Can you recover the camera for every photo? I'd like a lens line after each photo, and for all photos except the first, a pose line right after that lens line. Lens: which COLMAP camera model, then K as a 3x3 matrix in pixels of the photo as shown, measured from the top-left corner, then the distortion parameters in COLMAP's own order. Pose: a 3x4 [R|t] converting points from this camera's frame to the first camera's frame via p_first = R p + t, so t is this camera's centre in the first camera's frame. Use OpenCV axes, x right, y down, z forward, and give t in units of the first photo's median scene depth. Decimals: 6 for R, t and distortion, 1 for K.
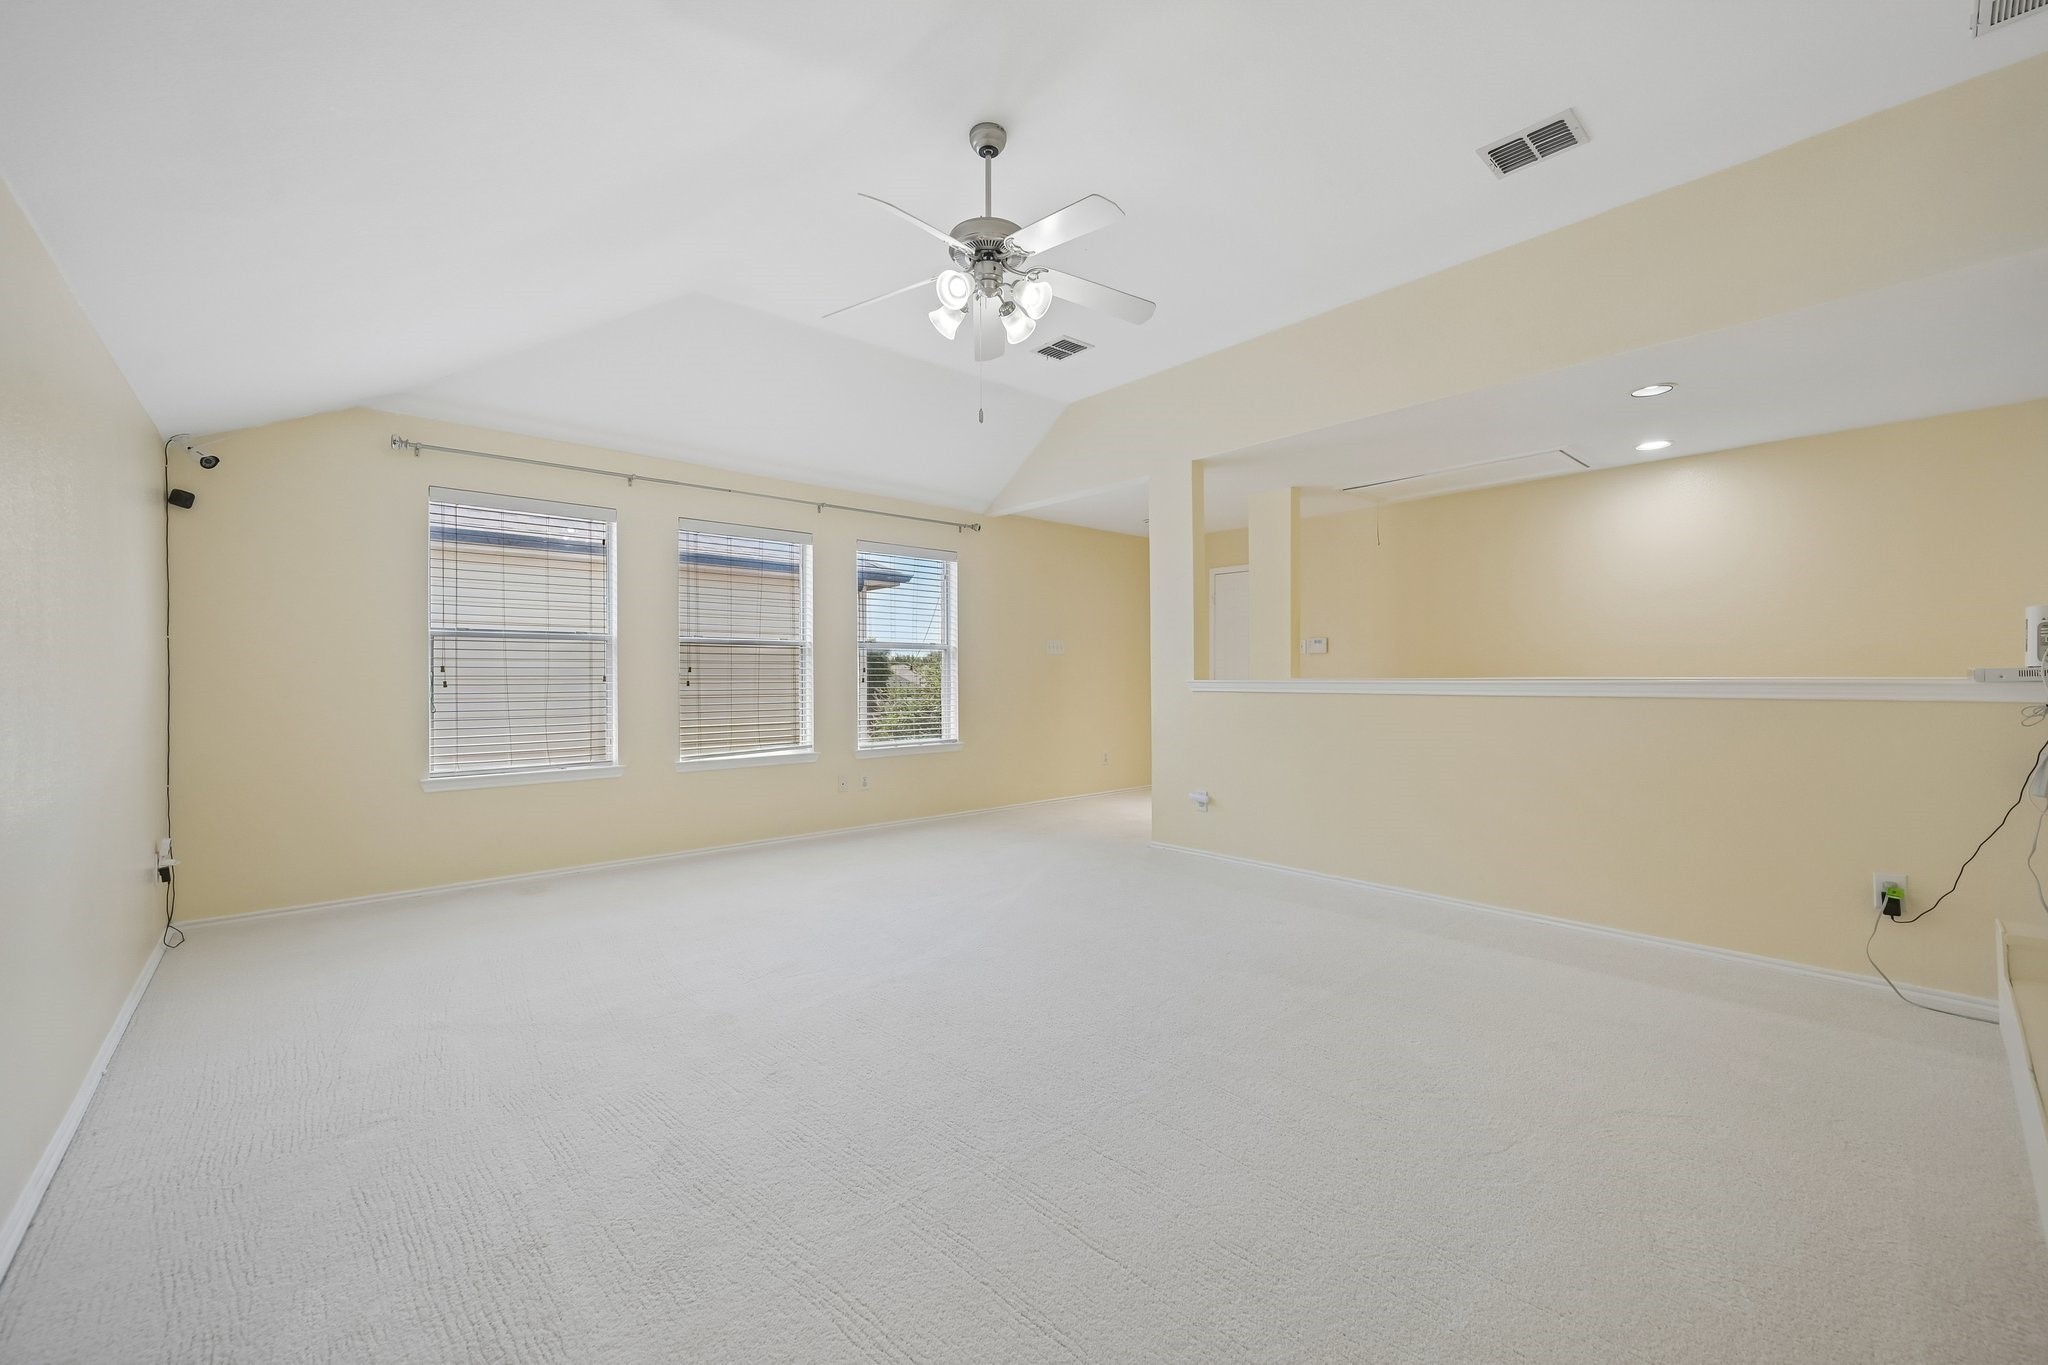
lens RADIAL K [[808.2, 0, 1028.8], [0, 808.2, 690.6], [0, 0, 1]] dist [-0.000305, 0.000227]
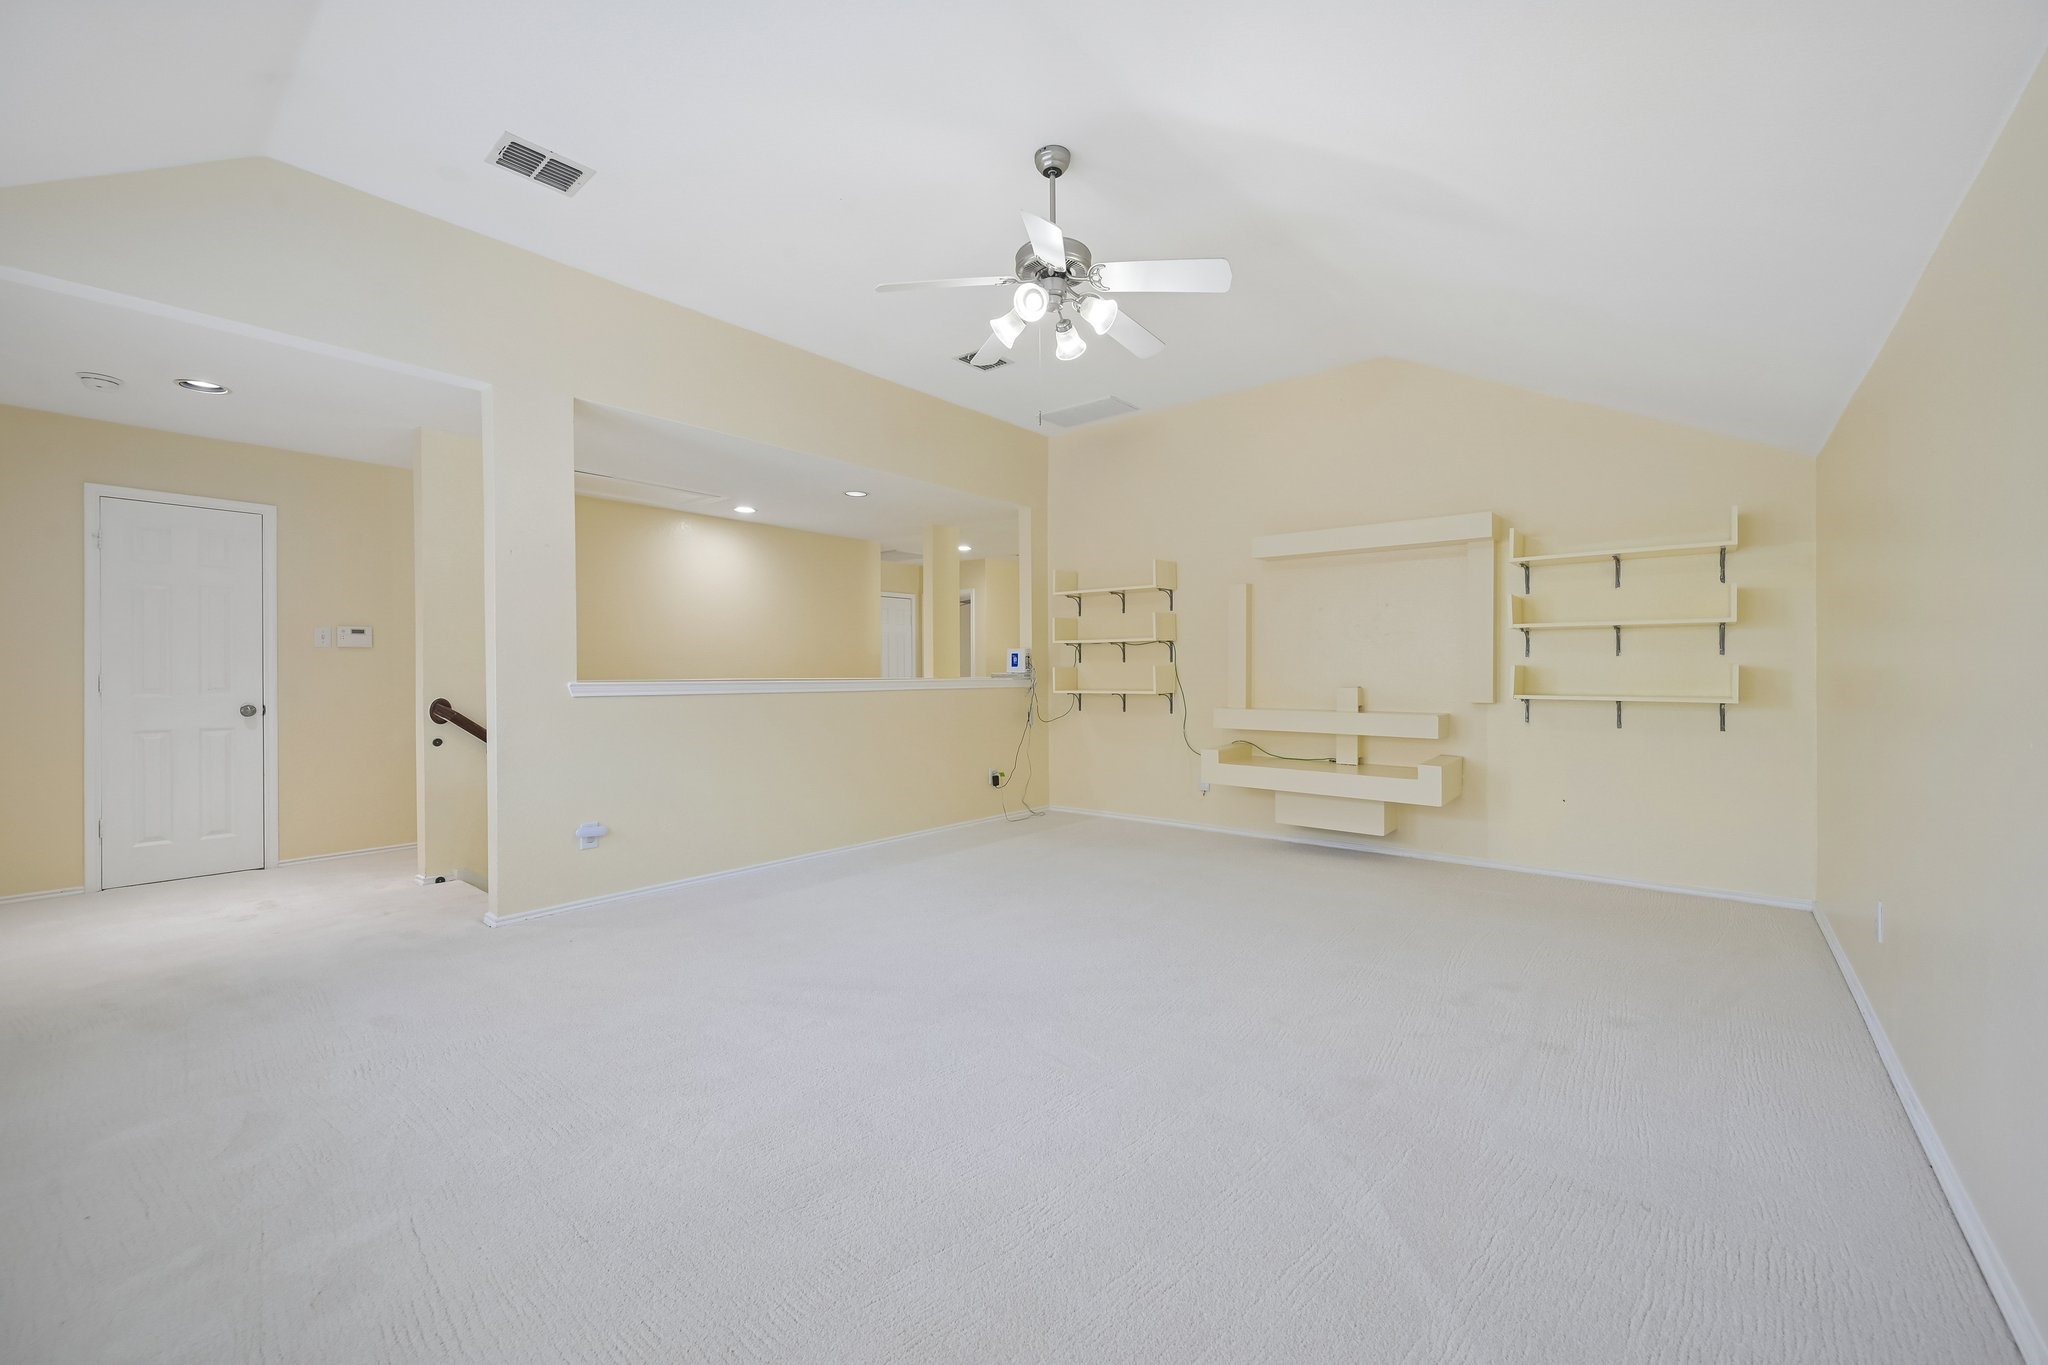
lens RADIAL K [[808.2, 0, 1028.8], [0, 808.2, 690.6], [0, 0, 1]] dist [-0.000305, 0.000227]
pose [[-0.156765, -0.014233, 0.987533, -0.670684], [0.025489, 0.999505, 0.018452, -0.008998], [-0.987307, 0.028064, -0.156324, 0.745975]]
